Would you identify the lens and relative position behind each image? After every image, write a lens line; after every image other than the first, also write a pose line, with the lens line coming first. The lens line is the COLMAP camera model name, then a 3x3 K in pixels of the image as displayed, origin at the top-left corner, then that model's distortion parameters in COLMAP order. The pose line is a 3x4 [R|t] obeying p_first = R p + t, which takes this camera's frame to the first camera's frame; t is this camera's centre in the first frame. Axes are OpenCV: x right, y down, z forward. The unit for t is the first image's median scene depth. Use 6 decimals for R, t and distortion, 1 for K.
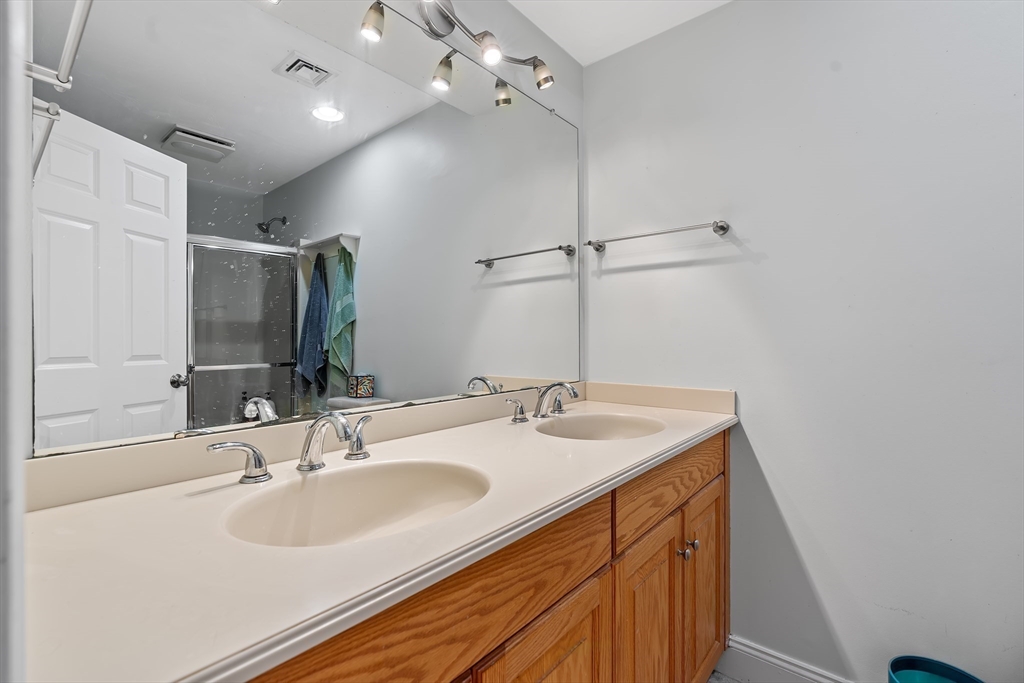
lens RADIAL K [[457.3, 0, 508.9], [0, 457.3, 343.0], [0, 0, 1]] dist [-0.005317, 0.001389]
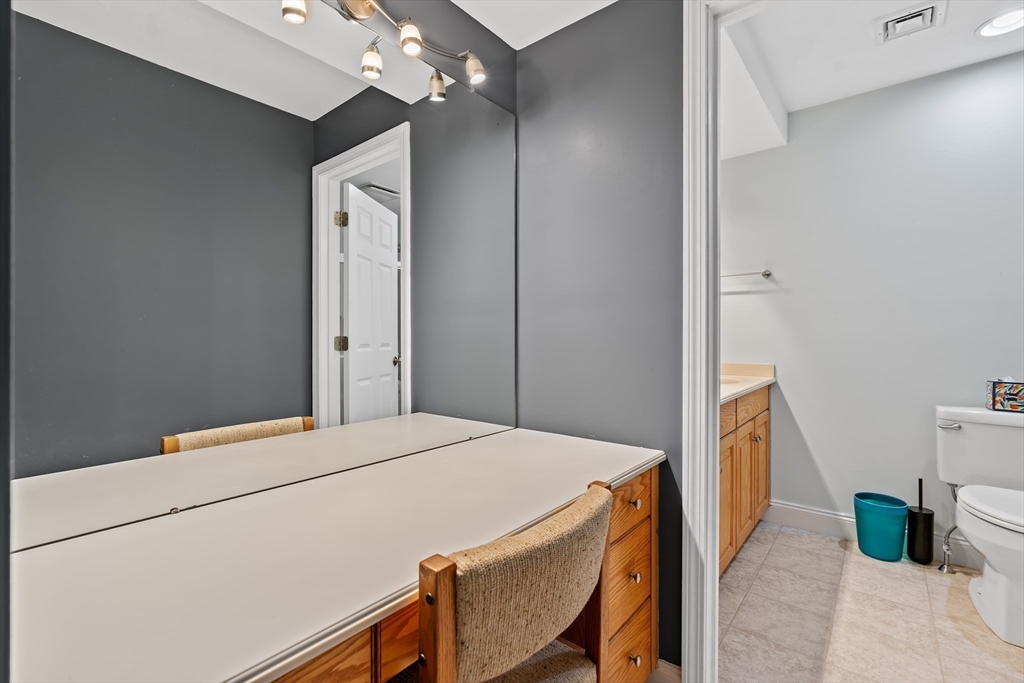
lens RADIAL K [[457.3, 0, 510.9], [0, 457.3, 335.6], [0, 0, 1]] dist [-0.005317, 0.001389]
pose [[0.999853, 0.005865, 0.016134, -0.573562], [-0.005800, 0.999975, -0.004074, 0.005500], [-0.016157, 0.003980, 0.999862, -0.788274]]
